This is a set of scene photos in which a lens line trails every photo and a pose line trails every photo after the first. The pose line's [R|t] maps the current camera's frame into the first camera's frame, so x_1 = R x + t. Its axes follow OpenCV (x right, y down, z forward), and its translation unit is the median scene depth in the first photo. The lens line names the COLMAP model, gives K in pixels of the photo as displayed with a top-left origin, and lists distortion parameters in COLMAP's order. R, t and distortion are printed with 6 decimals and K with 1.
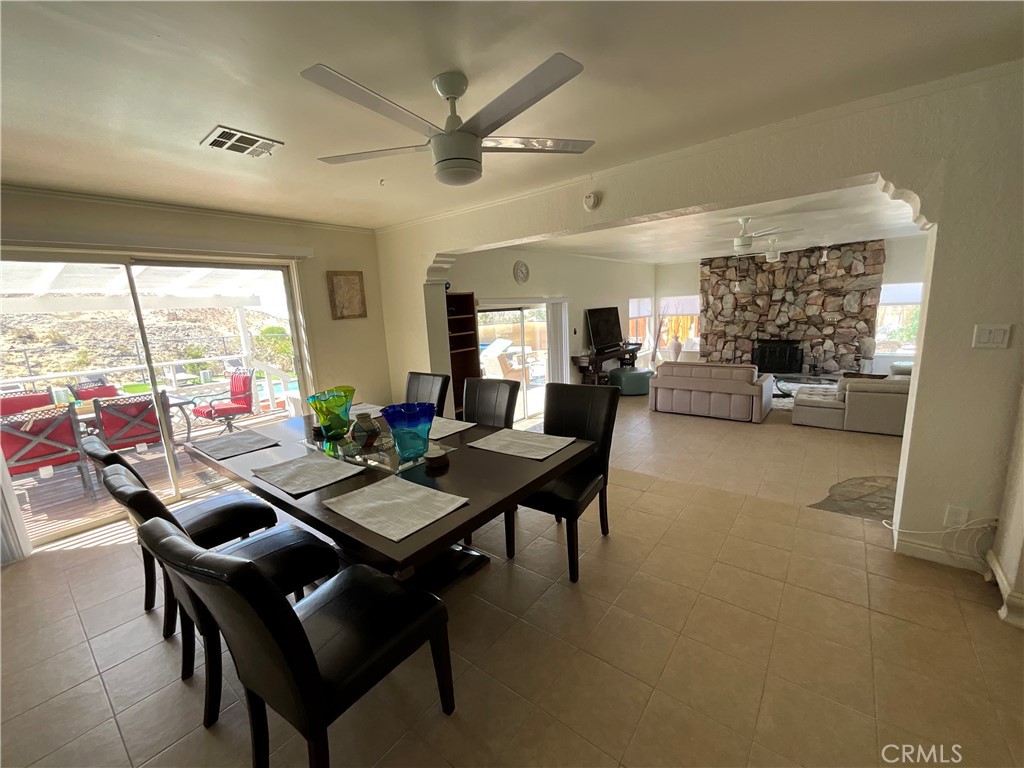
lens RADIAL K [[417.6, 0, 512.5], [0, 417.6, 387.2], [0, 0, 1]] dist [0.001352, -0.000787]
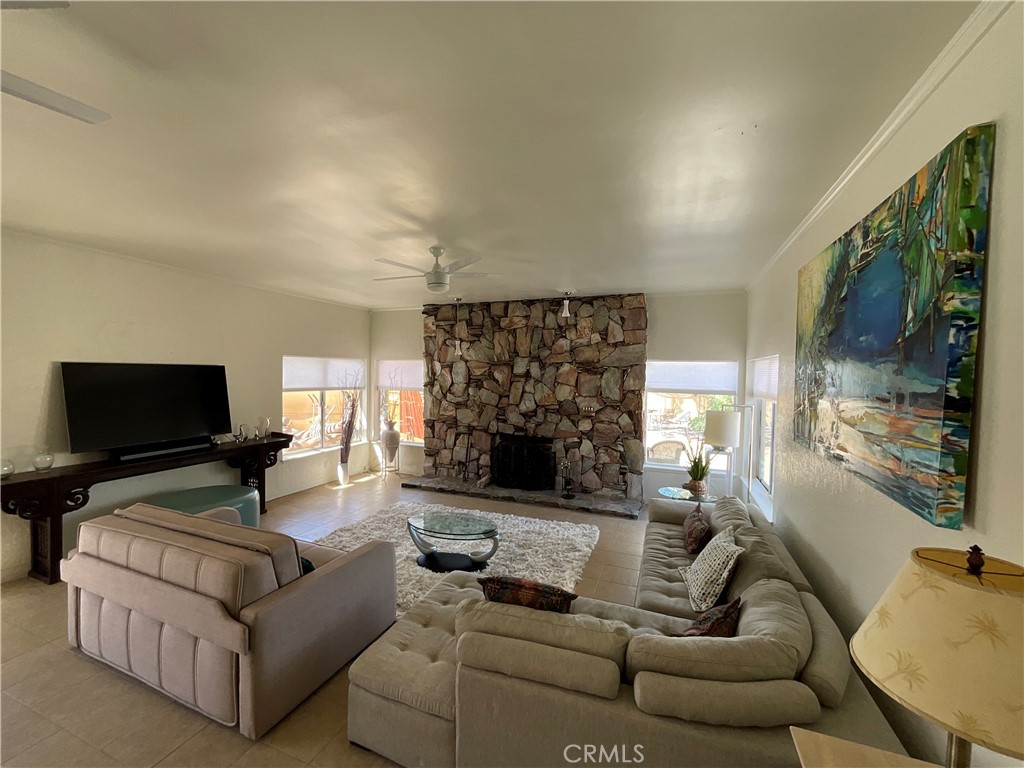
lens RADIAL K [[417.6, 0, 517.4], [0, 417.6, 383.9], [0, 0, 1]] dist [0.001352, -0.000787]
pose [[0.953473, 0.061365, 0.295167, 0.464343], [-0.009875, 0.984897, -0.172861, -0.086739], [-0.301317, 0.161904, 0.939678, 0.418037]]
